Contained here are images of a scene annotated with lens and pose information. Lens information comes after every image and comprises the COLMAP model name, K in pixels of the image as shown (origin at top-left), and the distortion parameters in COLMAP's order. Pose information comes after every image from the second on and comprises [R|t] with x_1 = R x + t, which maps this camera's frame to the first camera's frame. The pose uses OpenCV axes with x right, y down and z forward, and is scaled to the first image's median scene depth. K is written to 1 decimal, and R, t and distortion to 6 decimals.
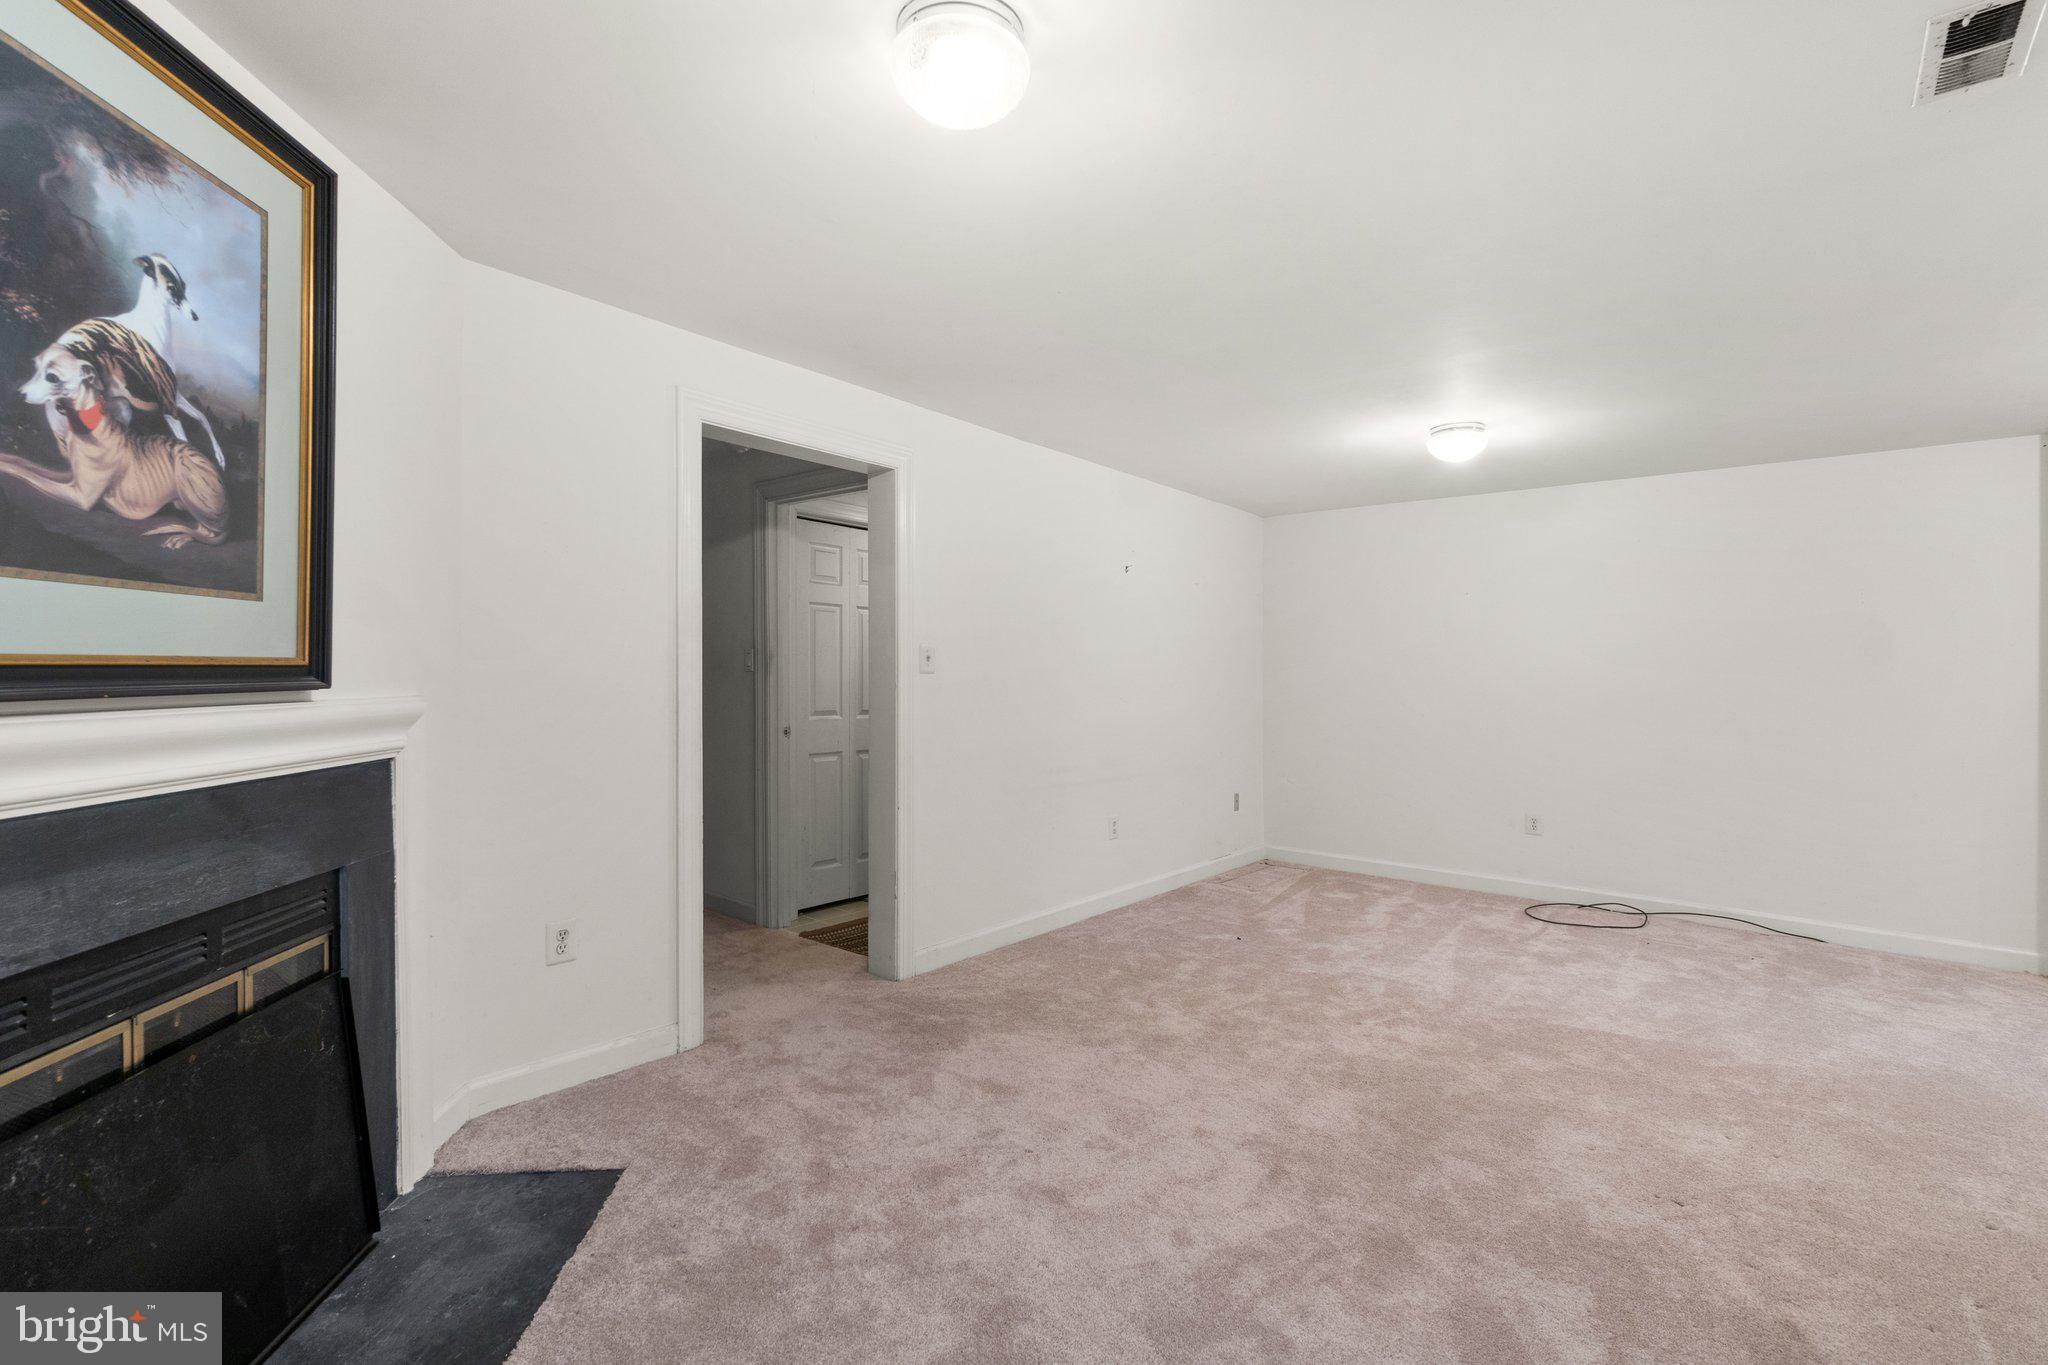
lens RADIAL K [[895.4, 0, 1021.1], [0, 895.4, 656.3], [0, 0, 1]] dist [0.000572, 0.000444]
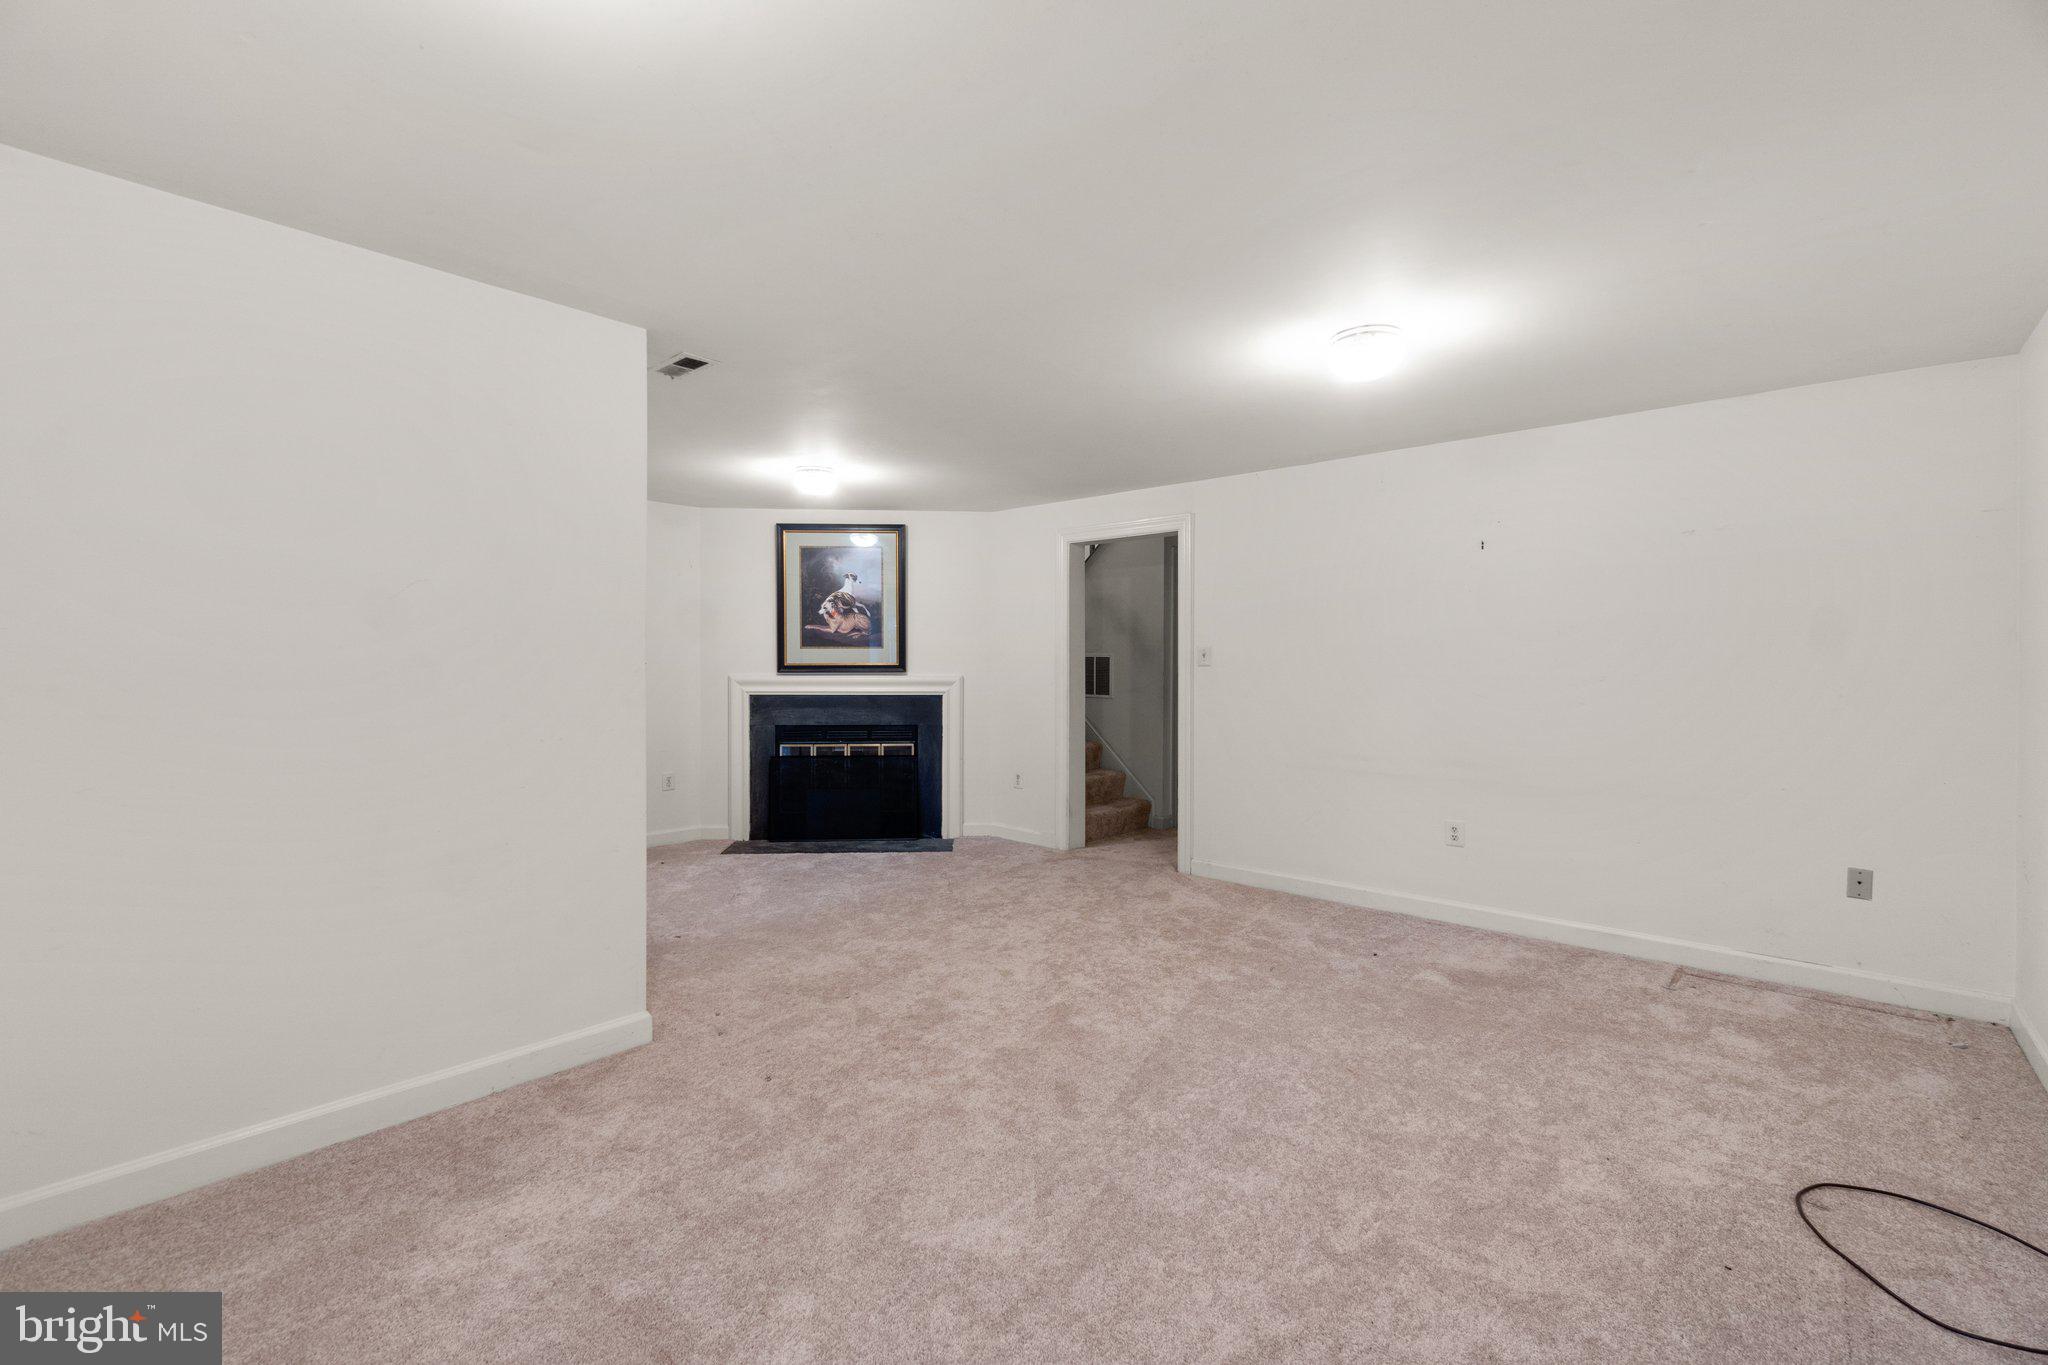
lens RADIAL K [[895.4, 0, 1021.1], [0, 895.4, 656.3], [0, 0, 1]] dist [0.000572, 0.000444]
pose [[0.027124, -0.019672, -0.999438, 3.268551], [0.010462, 0.999757, -0.019395, 0.056003], [0.999577, -0.009930, 0.027324, 1.626076]]
